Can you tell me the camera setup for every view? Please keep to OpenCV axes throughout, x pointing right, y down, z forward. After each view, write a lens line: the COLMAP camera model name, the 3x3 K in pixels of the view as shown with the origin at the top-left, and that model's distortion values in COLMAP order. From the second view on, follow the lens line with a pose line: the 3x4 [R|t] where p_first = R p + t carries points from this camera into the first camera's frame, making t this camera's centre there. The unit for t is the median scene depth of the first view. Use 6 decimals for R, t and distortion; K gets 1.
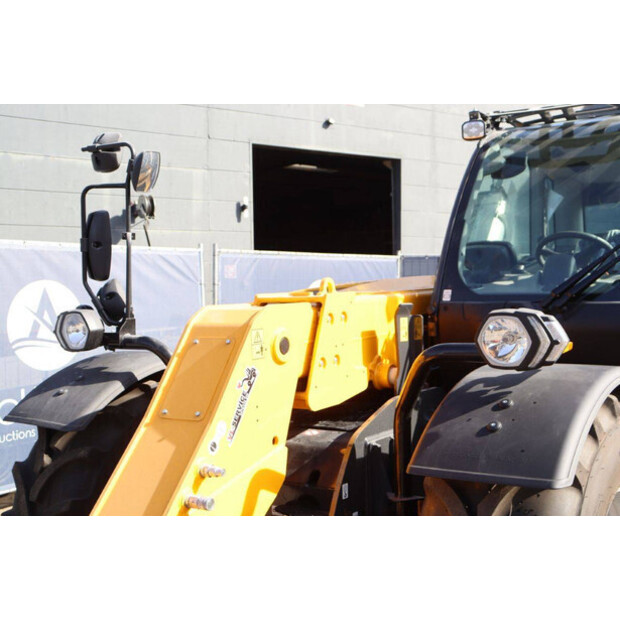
lens RADIAL K [[791.1, 0, 310.0], [0, 791.1, 310.0], [0, 0, 1]] dist [0.061651, 0.032050]
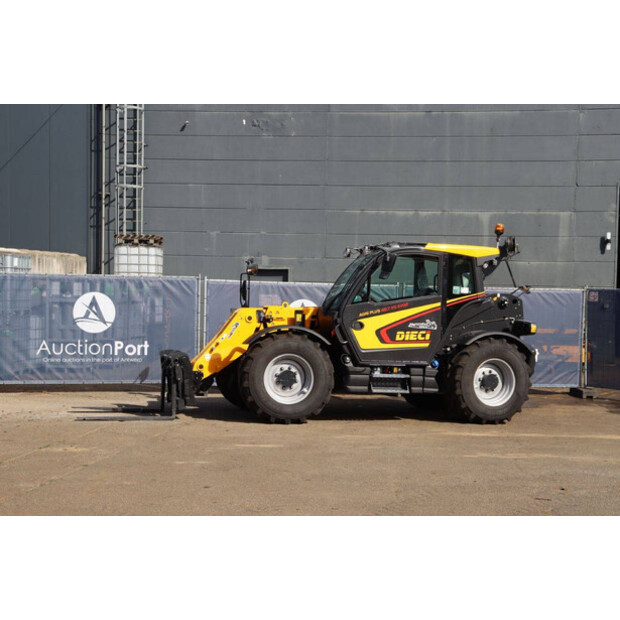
lens RADIAL K [[1035.4, 0, 310.0], [0, 1035.4, 310.0], [0, 0, 1]] dist [0.134072, 0.021122]
pose [[0.749603, 0.038253, -0.660781, 3.139161], [-0.052690, 0.998609, -0.001963, -0.002041], [0.659787, 0.036288, 0.750576, -2.344447]]
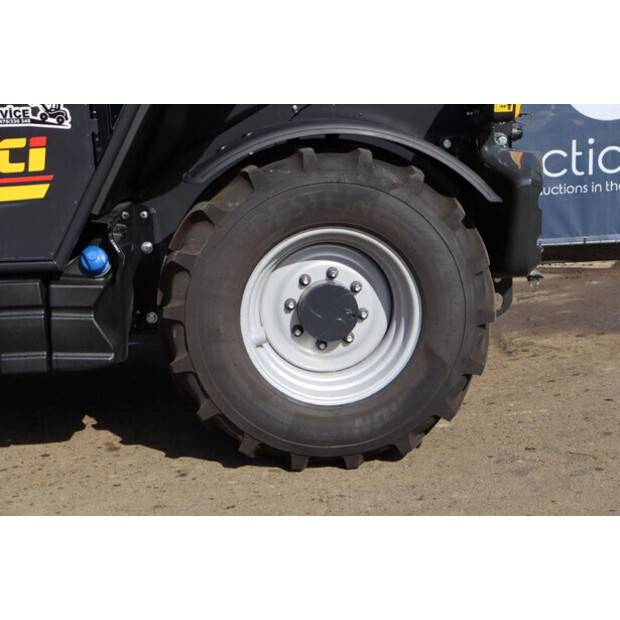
lens RADIAL K [[1274.8, 0, 321.4], [0, 1274.8, 310.7], [0, 0, 1]] dist [0.337356, 0.207393]
pose [[0.553570, 0.133335, -0.822060, 1.986606], [0.020436, 0.984628, 0.173465, -0.001904], [0.832552, -0.112825, 0.542335, 0.734346]]
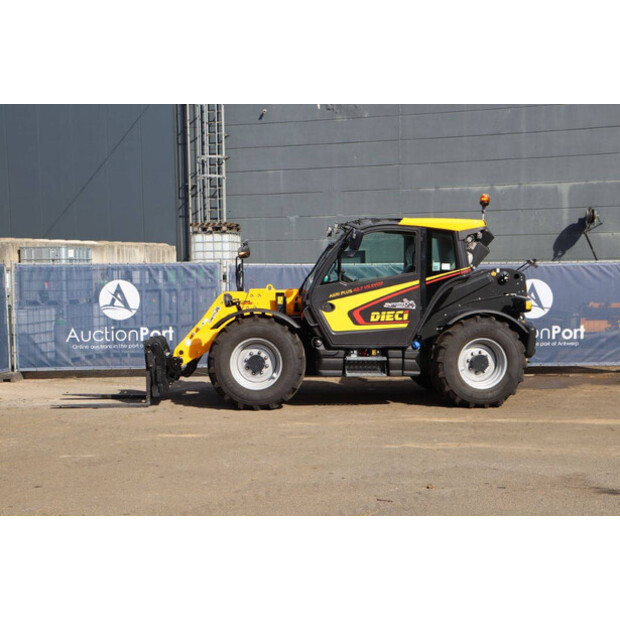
lens RADIAL K [[978.0, 0, 310.0], [0, 978.0, 310.0], [0, 0, 1]] dist [0.094427, 0.111373]
pose [[0.614407, 0.033346, -0.788285, 3.472337], [-0.022833, 0.999439, 0.024482, -0.038393], [0.788659, 0.002957, 0.614824, -1.438312]]
